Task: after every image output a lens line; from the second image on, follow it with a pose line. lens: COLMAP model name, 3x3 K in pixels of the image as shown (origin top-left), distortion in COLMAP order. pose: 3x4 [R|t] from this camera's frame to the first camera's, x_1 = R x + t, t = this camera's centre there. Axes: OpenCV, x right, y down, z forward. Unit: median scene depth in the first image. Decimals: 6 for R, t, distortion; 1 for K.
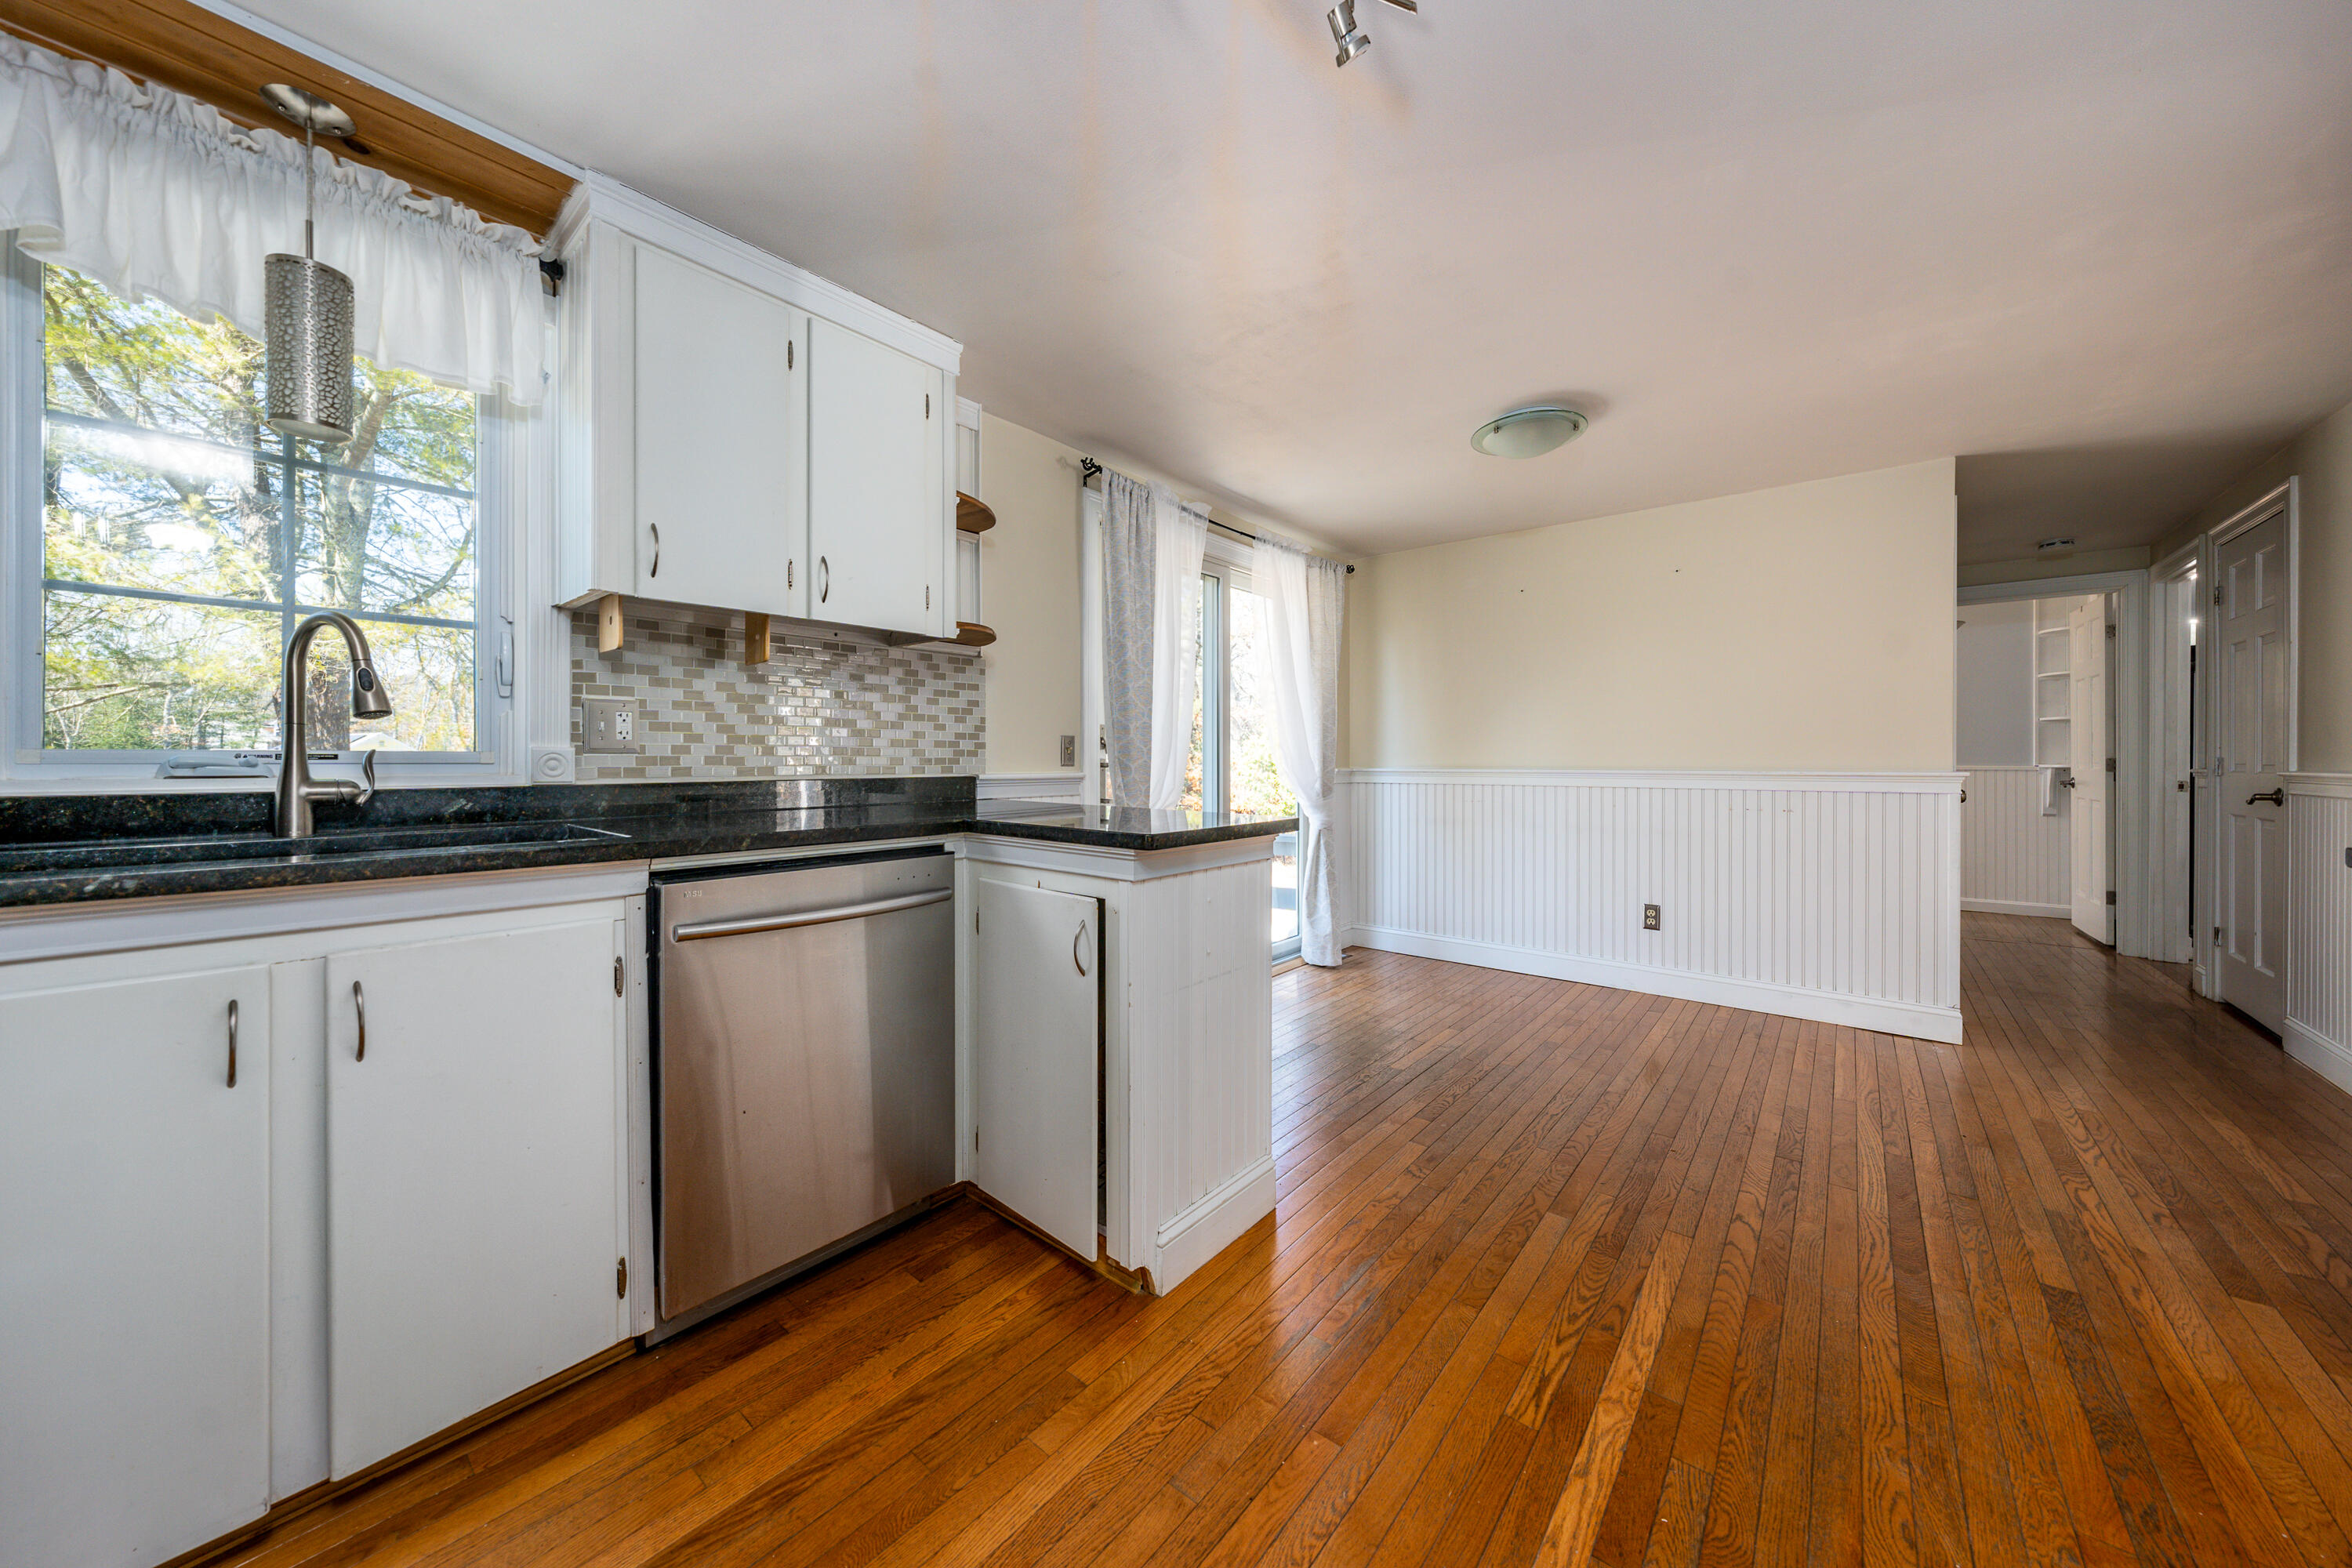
lens RADIAL K [[832.7, 0, 1192.6], [0, 832.7, 761.2], [0, 0, 1]] dist [-0.001768, 0.000556]
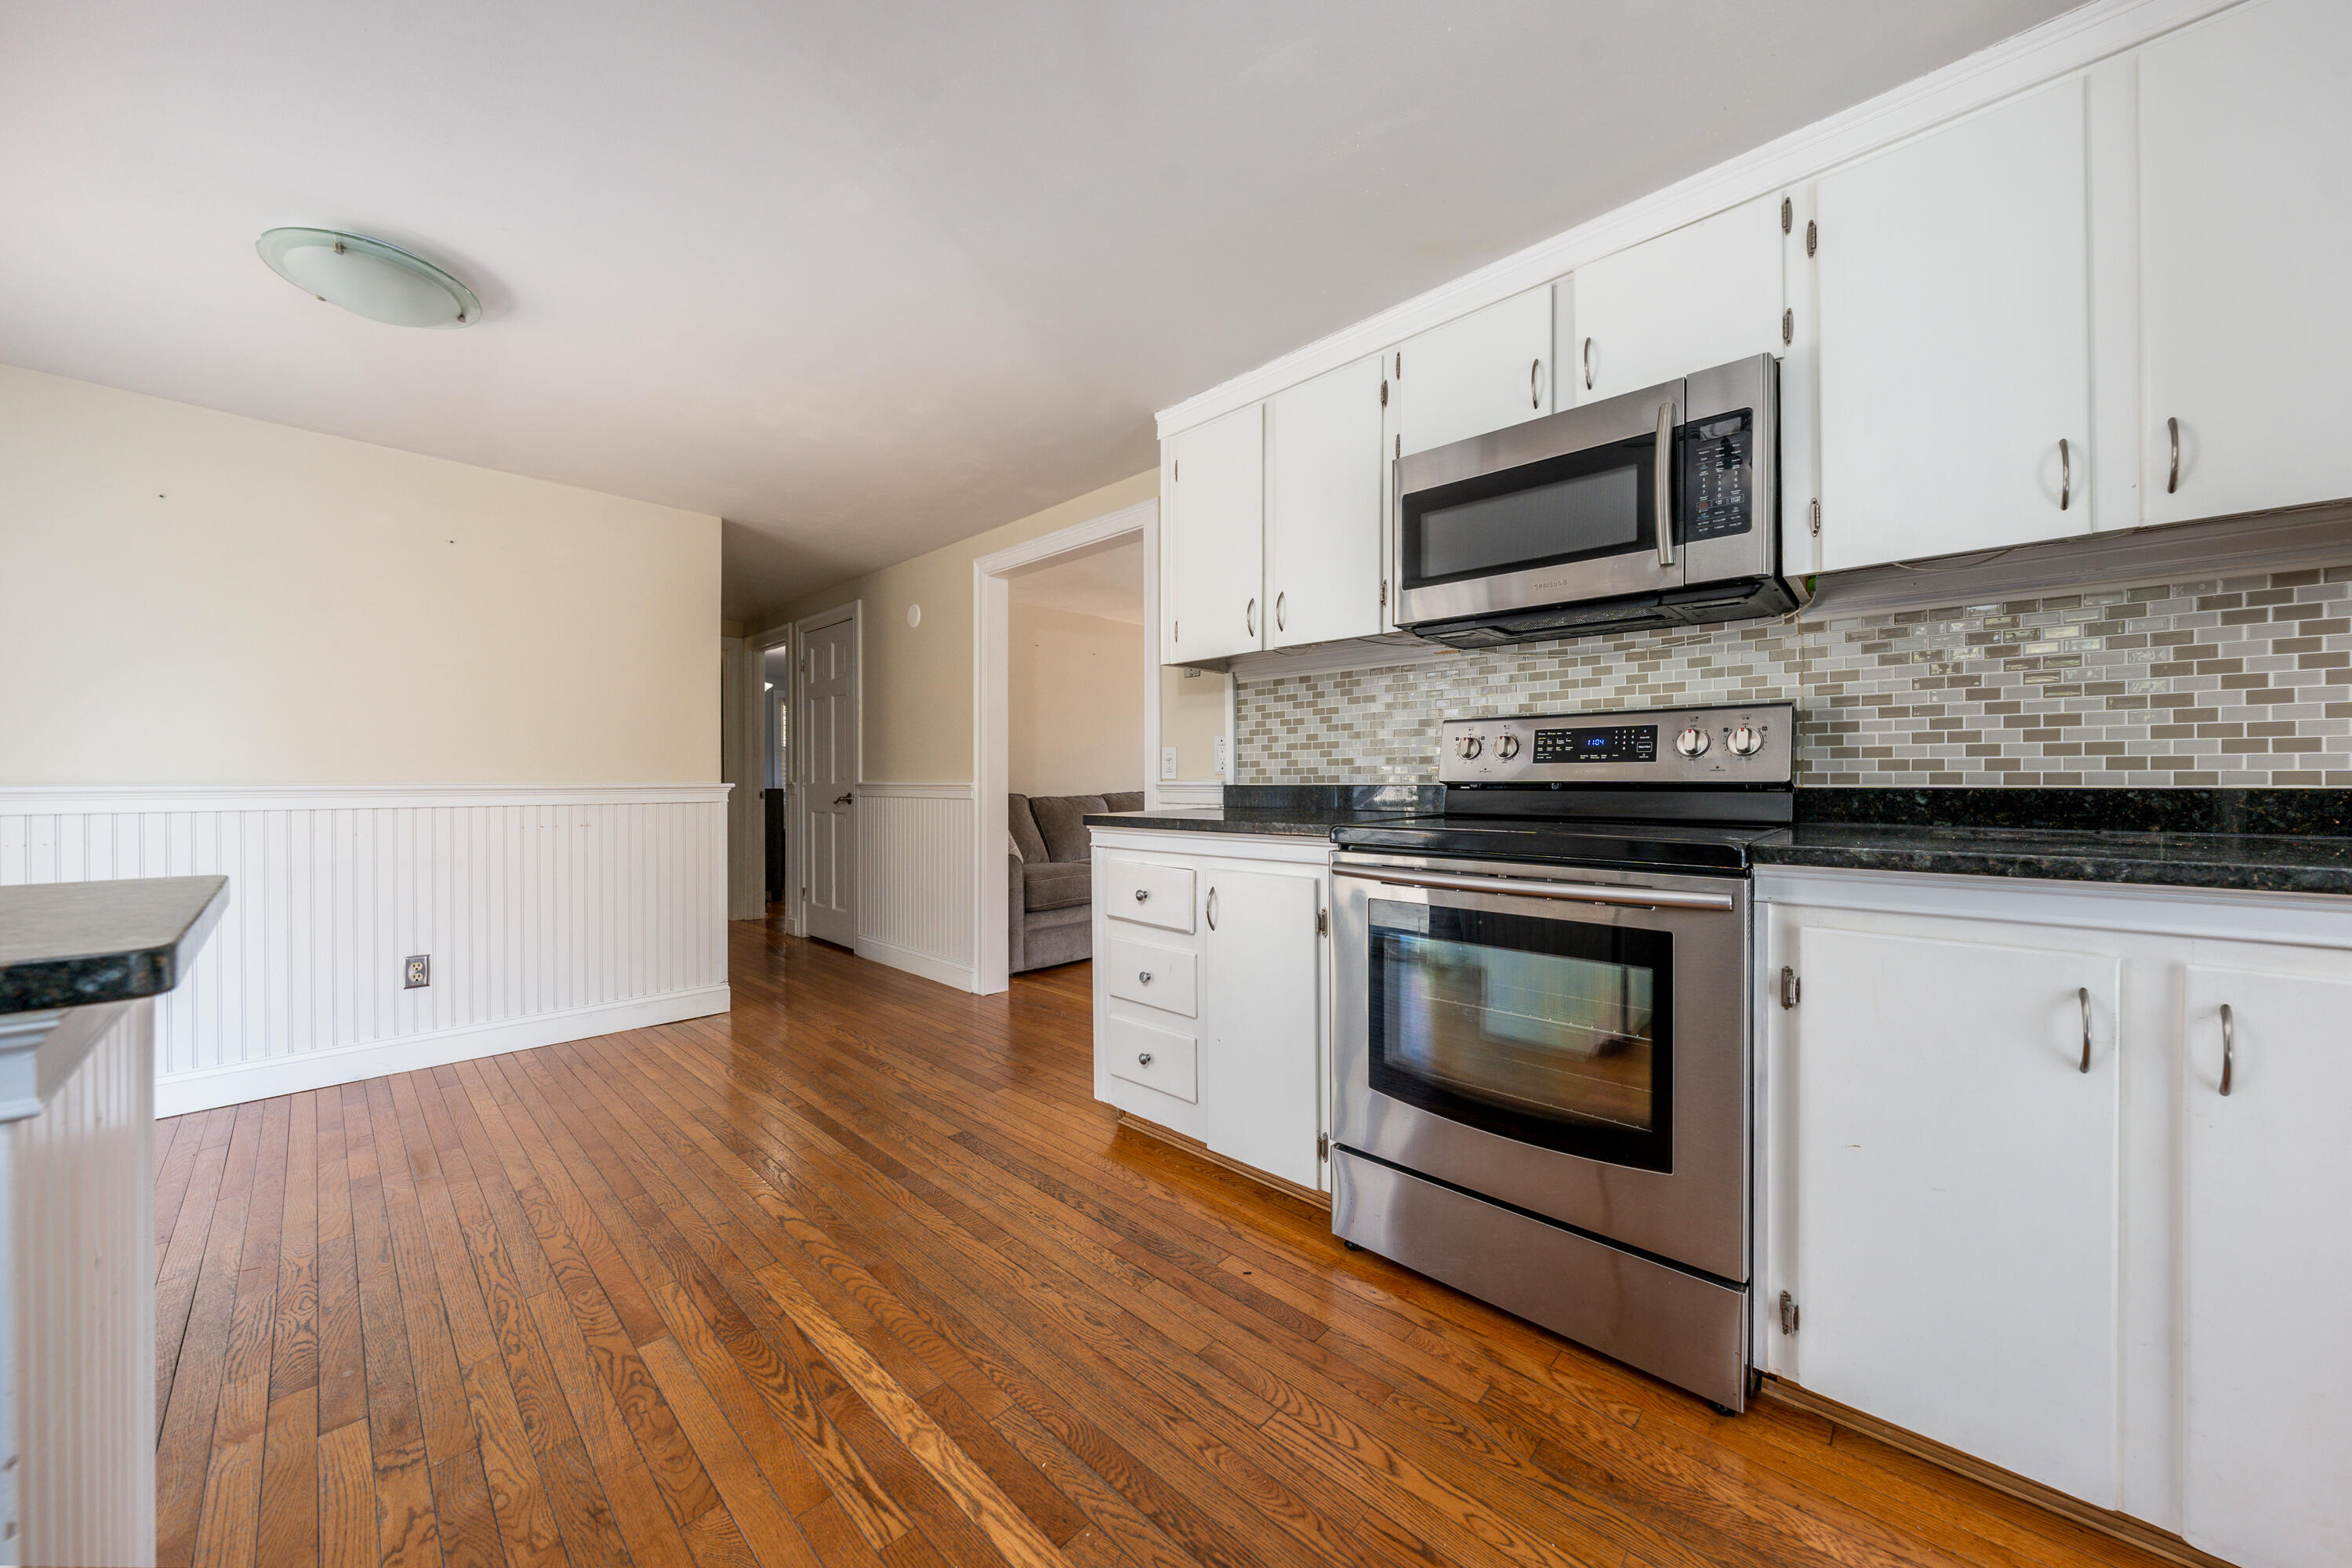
lens RADIAL K [[798.7, 0, 1158.6], [0, 798.7, 780.6], [0, 0, 1]] dist [-0.002237, -0.000260]
pose [[0.091270, -0.002365, 0.995823, -0.198447], [0.005484, 0.999983, 0.001872, 0.012356], [-0.995811, 0.005290, 0.091281, 0.338202]]
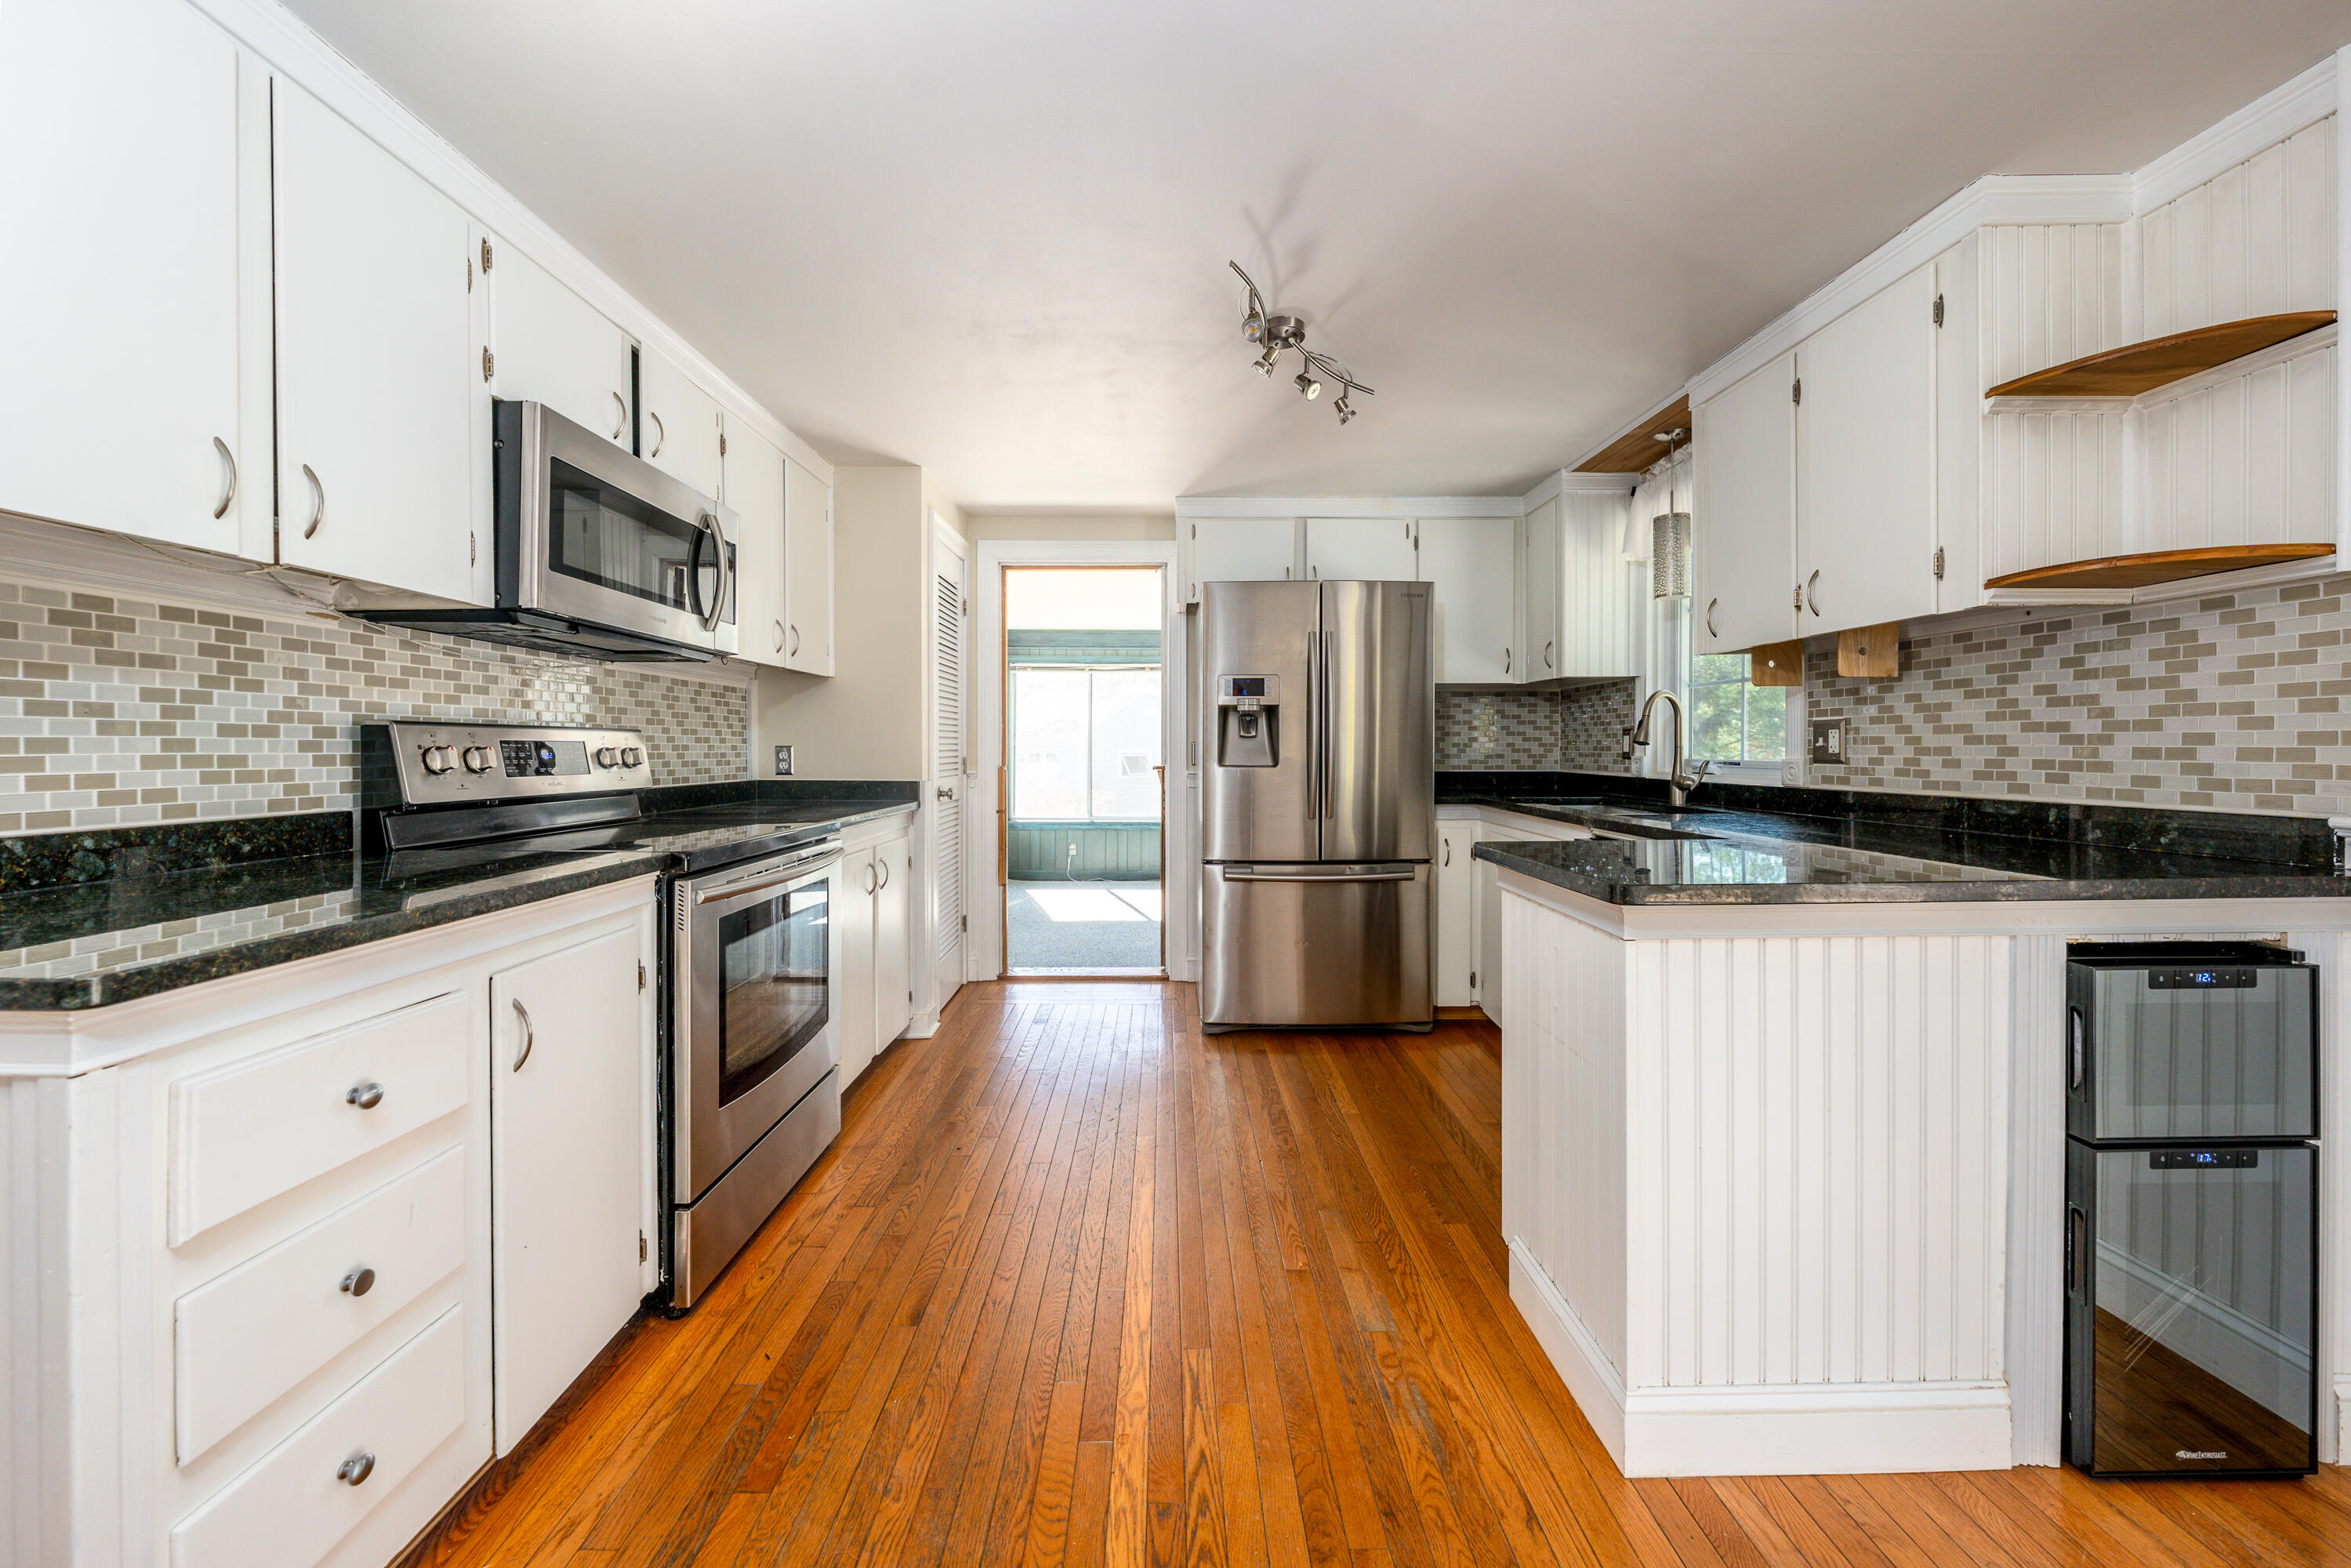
lens RADIAL K [[832.4, 0, 1167.1], [0, 832.4, 747.2], [0, 0, 1]] dist [-0.001768, 0.000556]
pose [[-0.783969, 0.001719, -0.620797, 0.591295], [0.001774, 0.999998, 0.000529, -0.026364], [0.620797, -0.000686, -0.783971, 0.972523]]
